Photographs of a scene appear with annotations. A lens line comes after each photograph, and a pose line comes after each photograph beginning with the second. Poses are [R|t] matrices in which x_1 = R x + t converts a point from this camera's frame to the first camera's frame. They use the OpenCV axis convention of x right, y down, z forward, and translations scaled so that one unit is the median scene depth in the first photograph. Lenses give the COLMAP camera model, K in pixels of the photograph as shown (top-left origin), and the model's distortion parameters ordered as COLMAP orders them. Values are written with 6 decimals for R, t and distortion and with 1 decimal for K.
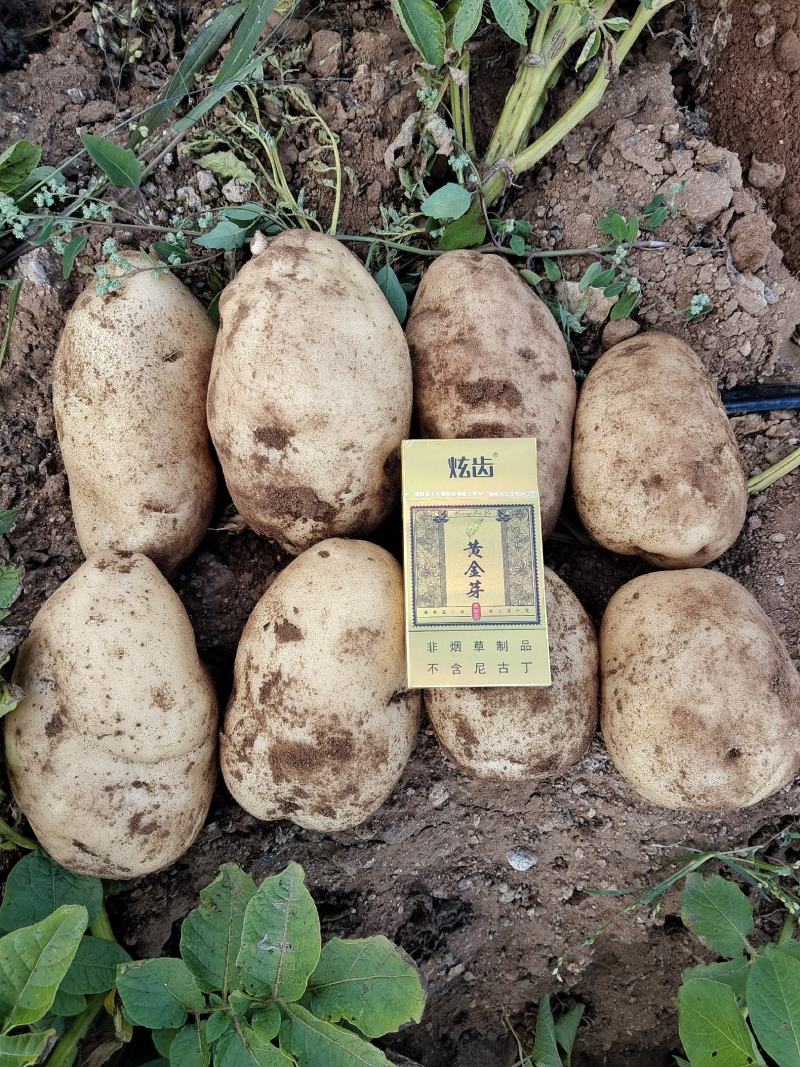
lens RADIAL K [[843.3, 0, 398.4], [0, 843.3, 534.0], [0, 0, 1]] dist [0.079382, -0.183556]
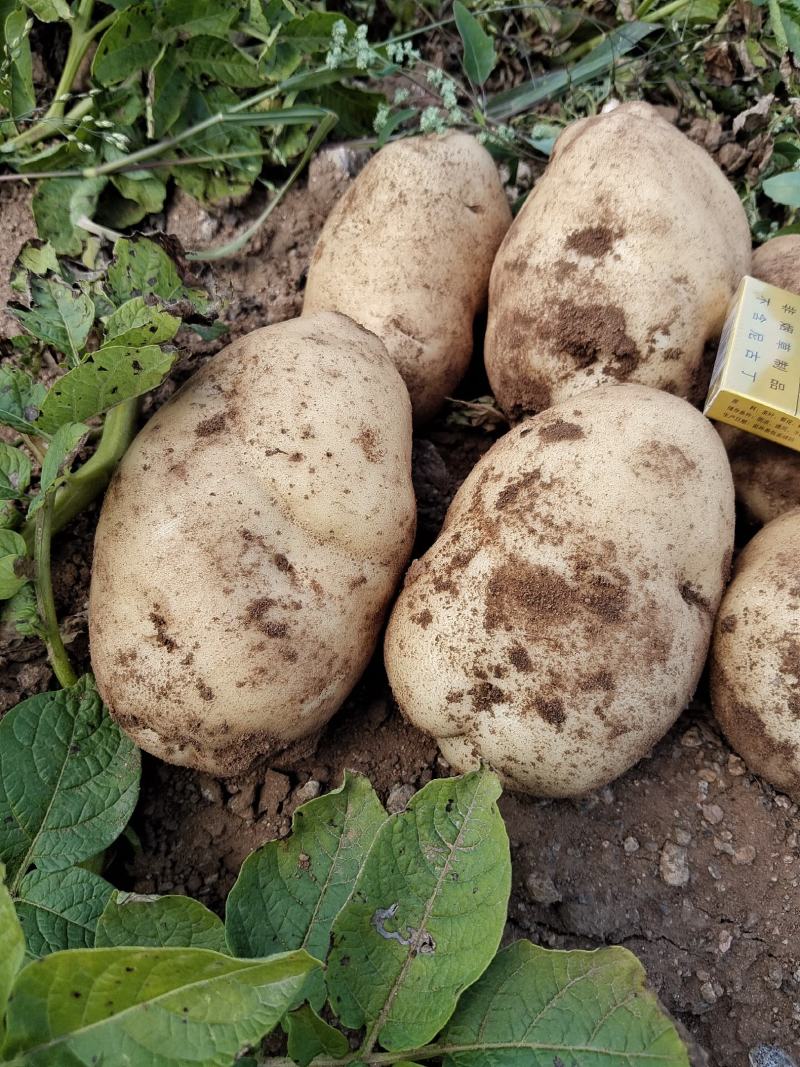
lens RADIAL K [[824.7, 0, 396.2], [0, 824.7, 537.9], [0, 0, 1]] dist [0.131044, -0.273287]
pose [[0.954601, 0.253250, -0.156845, -0.119296], [-0.297373, 0.841050, -0.451890, 0.487296], [0.017474, 0.478017, 0.878177, 0.402042]]
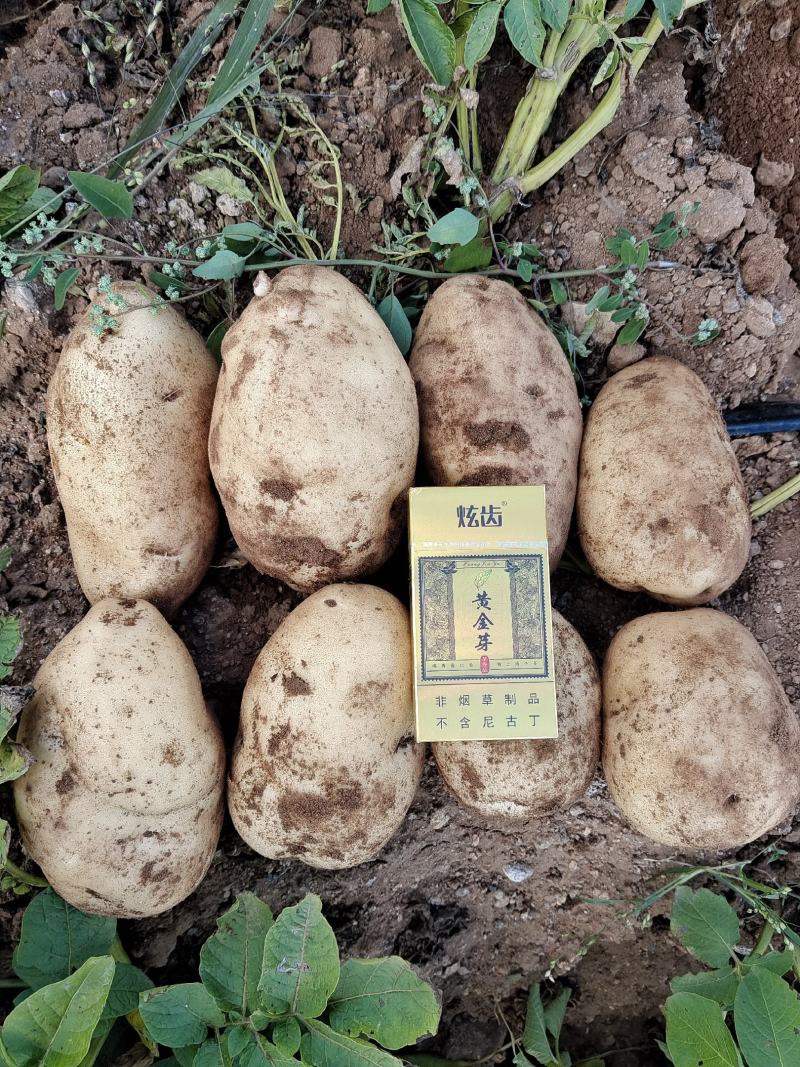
lens RADIAL K [[843.3, 0, 398.4], [0, 843.3, 534.0], [0, 0, 1]] dist [0.079382, -0.183556]
pose [[0.999570, 0.000219, 0.029320, -0.035964], [-0.002722, 0.996347, 0.085352, -0.134428], [-0.029194, -0.085395, 0.995919, 0.014477]]
